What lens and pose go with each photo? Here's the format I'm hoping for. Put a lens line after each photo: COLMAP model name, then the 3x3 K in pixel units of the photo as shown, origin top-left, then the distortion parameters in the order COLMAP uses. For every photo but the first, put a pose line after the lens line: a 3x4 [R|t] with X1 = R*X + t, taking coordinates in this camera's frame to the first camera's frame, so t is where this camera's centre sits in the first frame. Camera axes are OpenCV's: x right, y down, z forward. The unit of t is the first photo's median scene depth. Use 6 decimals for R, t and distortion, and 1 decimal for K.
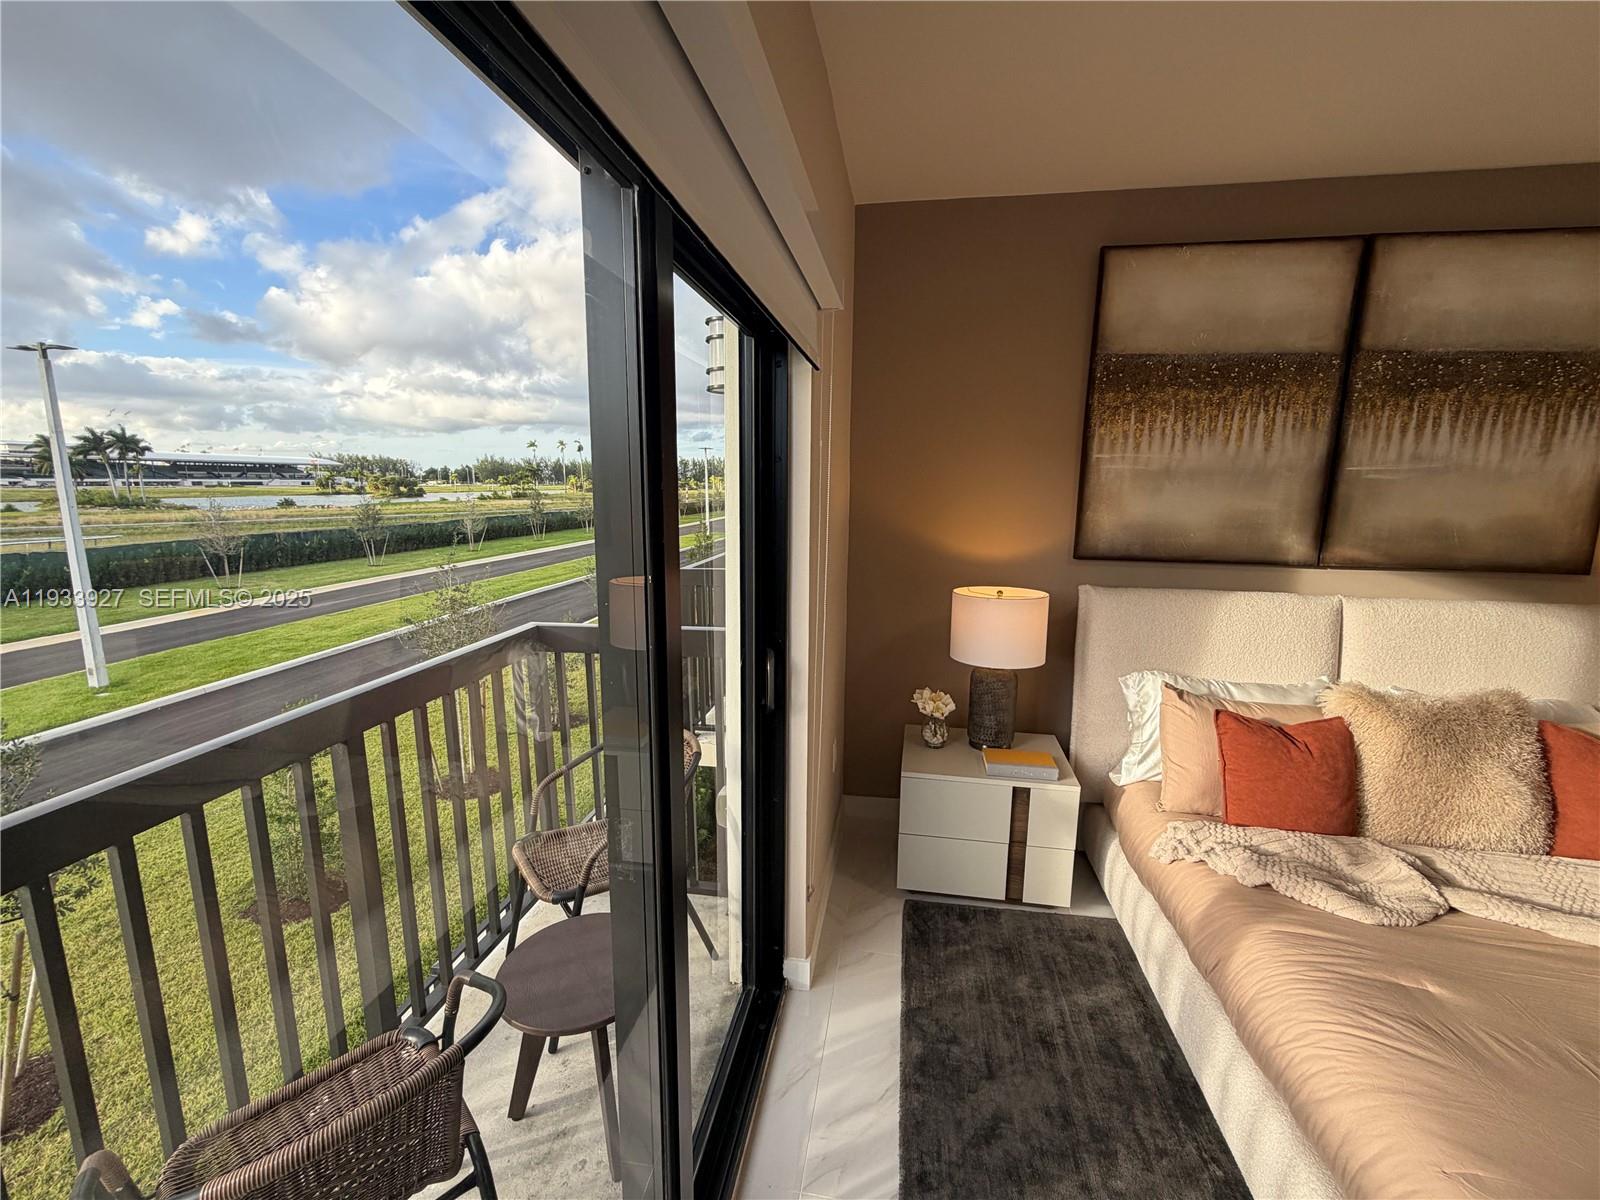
lens RADIAL K [[678.5, 0, 801.0], [0, 678.5, 596.2], [0, 0, 1]] dist [0.000414, -0.000256]
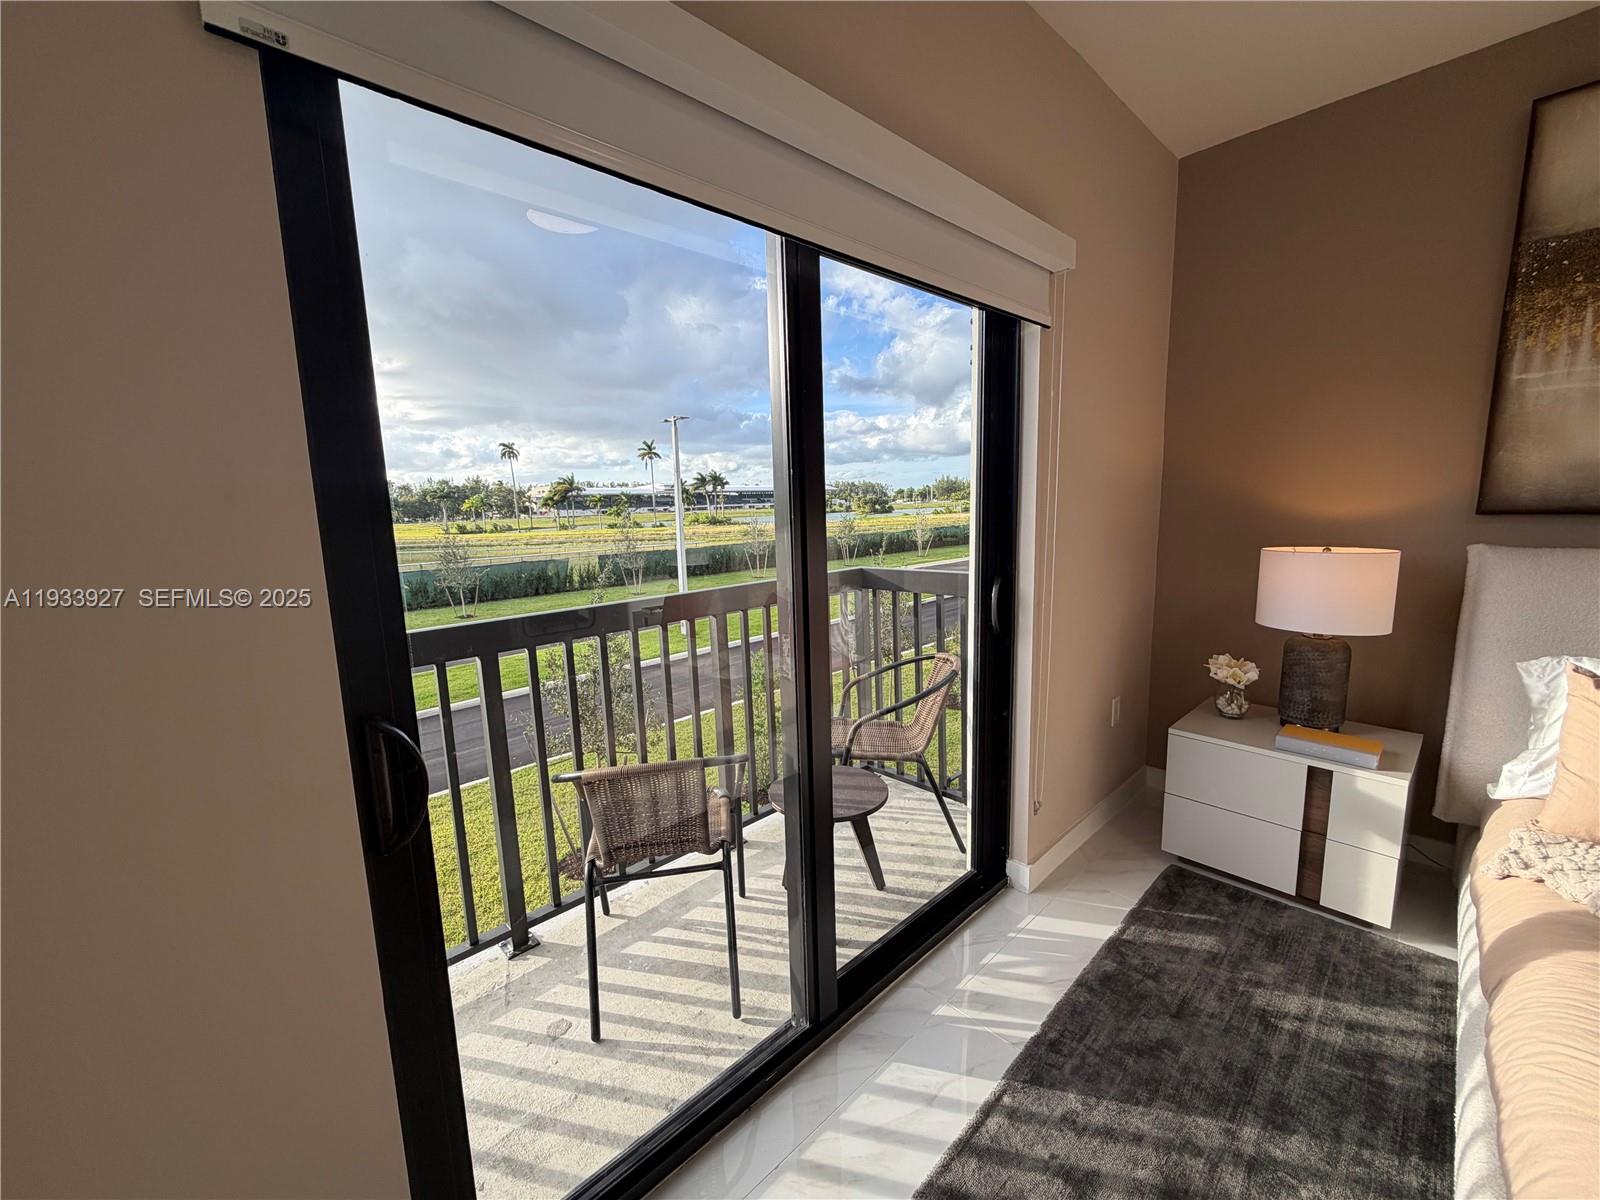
lens RADIAL K [[637.7, 0, 797.1], [0, 637.7, 596.6], [0, 0, 1]] dist [0.000175, -0.000186]
pose [[0.793660, 0.057408, -0.605647, 0.268082], [-0.064673, 0.997858, 0.009834, 0.094996], [0.604915, 0.031364, 0.795672, -0.060376]]
